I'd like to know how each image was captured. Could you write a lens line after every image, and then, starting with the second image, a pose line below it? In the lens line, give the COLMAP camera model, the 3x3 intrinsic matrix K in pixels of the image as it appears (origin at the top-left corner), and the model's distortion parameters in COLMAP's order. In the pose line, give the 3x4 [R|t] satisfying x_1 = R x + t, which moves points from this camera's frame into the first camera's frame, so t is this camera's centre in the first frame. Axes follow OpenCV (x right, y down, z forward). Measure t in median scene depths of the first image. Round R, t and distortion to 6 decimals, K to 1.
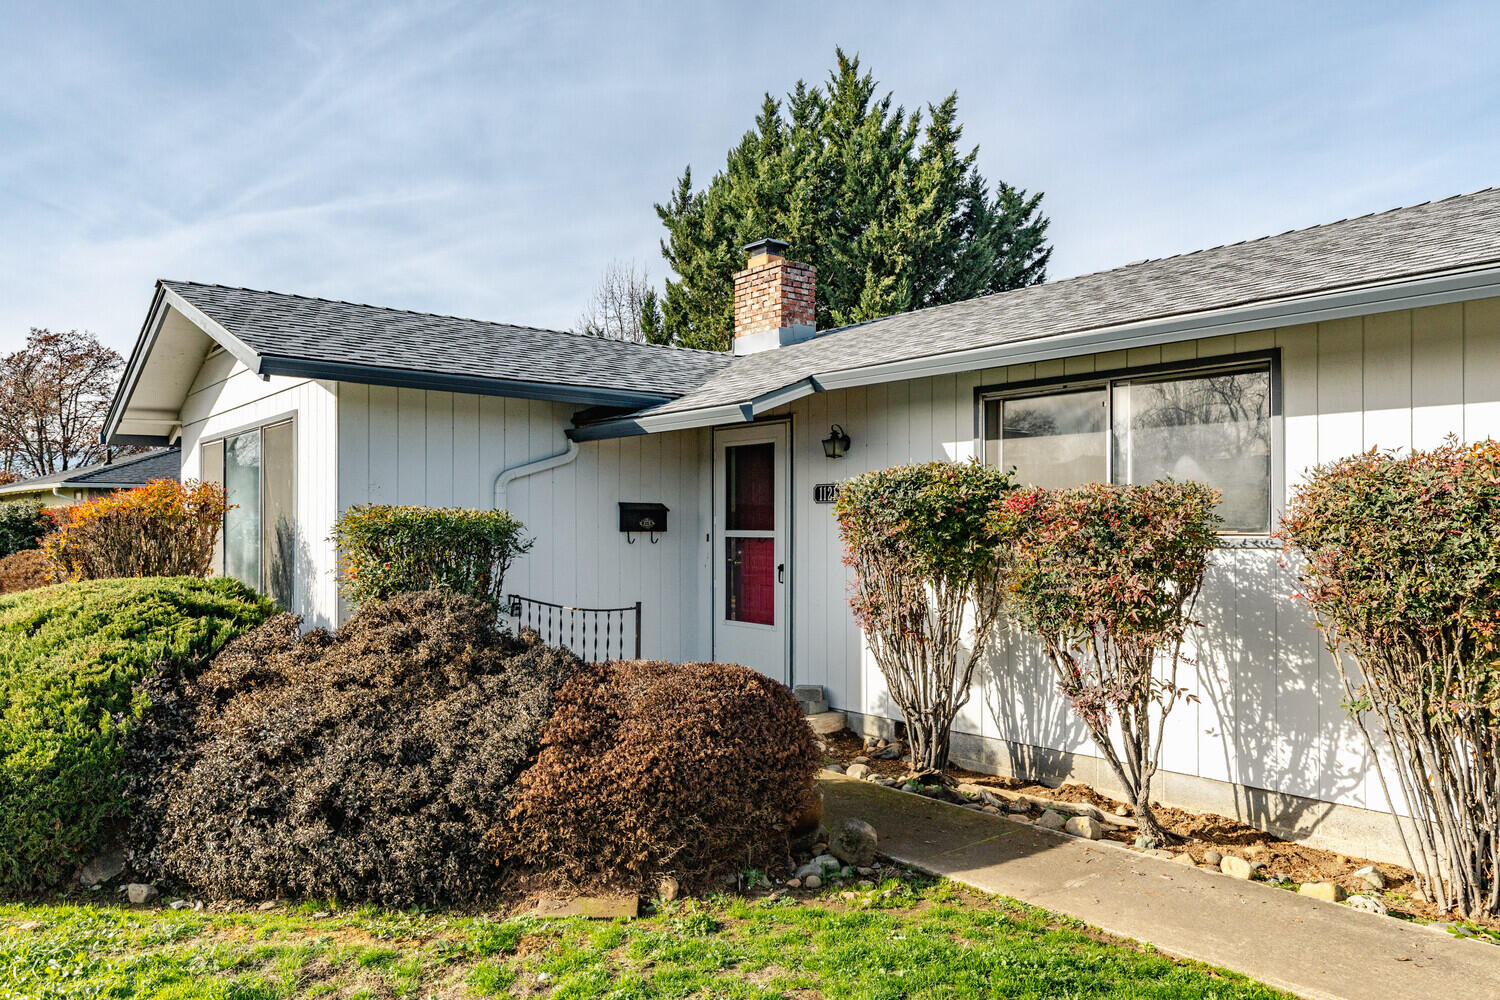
lens RADIAL K [[1046.6, 0, 751.0], [0, 1046.6, 513.5], [0, 0, 1]] dist [0.010067, 0.001641]
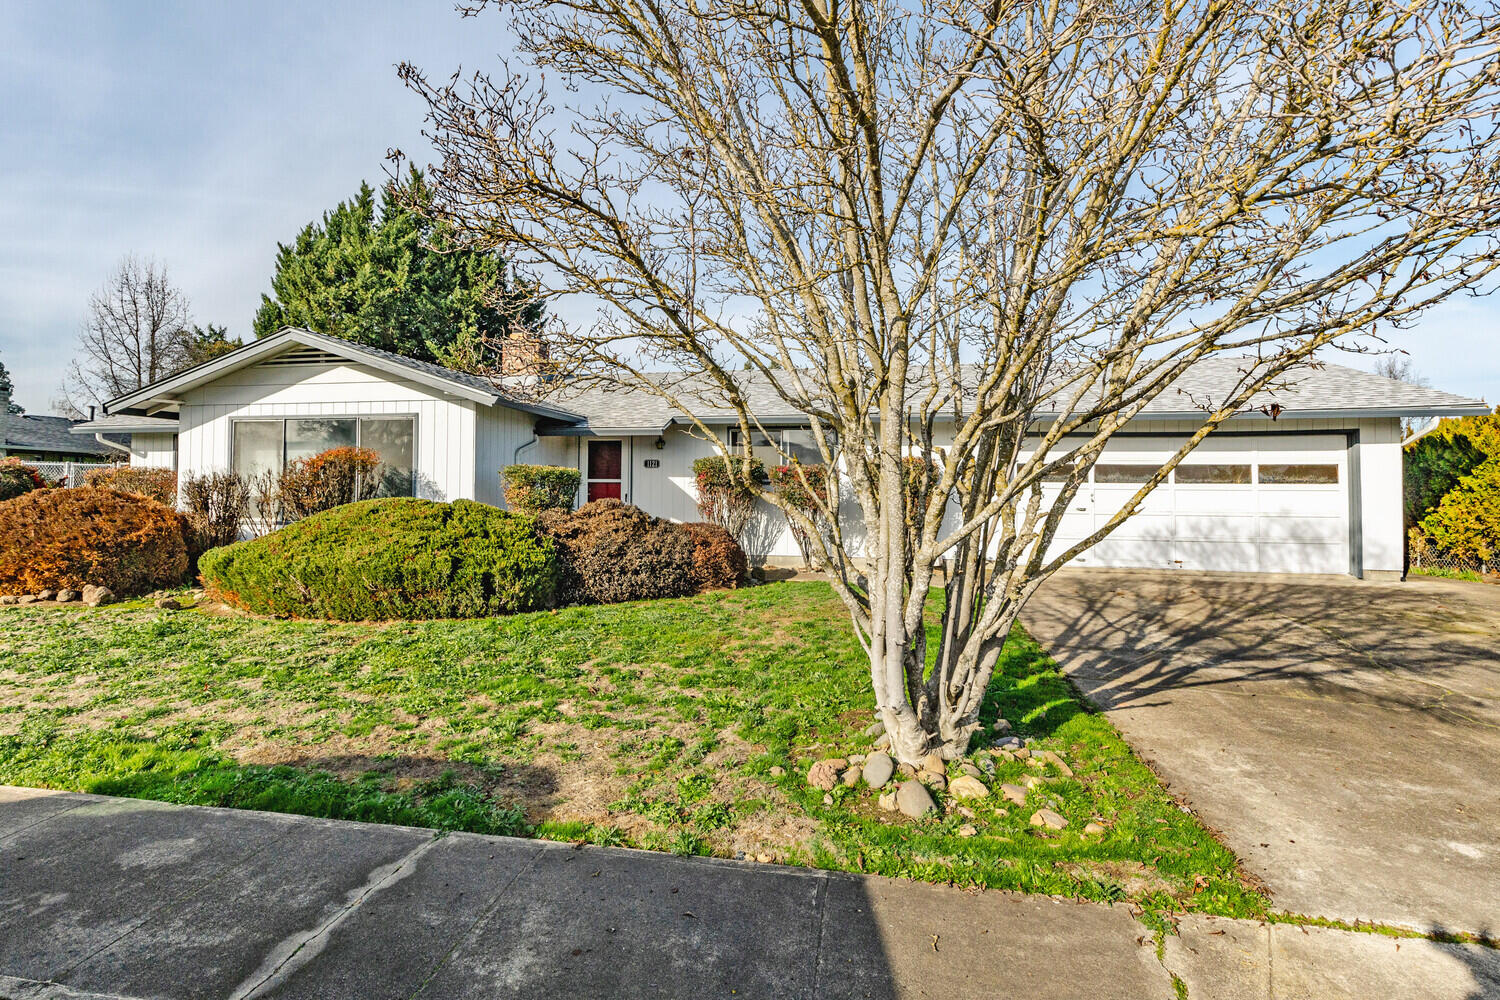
lens RADIAL K [[682.5, 0, 752.8], [0, 682.5, 489.4], [0, 0, 1]] dist [0.008035, -0.001860]
pose [[0.778687, 0.004060, 0.627399, -0.179373], [-0.015989, 0.999783, 0.013375, 0.003718], [-0.627209, -0.020447, 0.778583, -0.089525]]
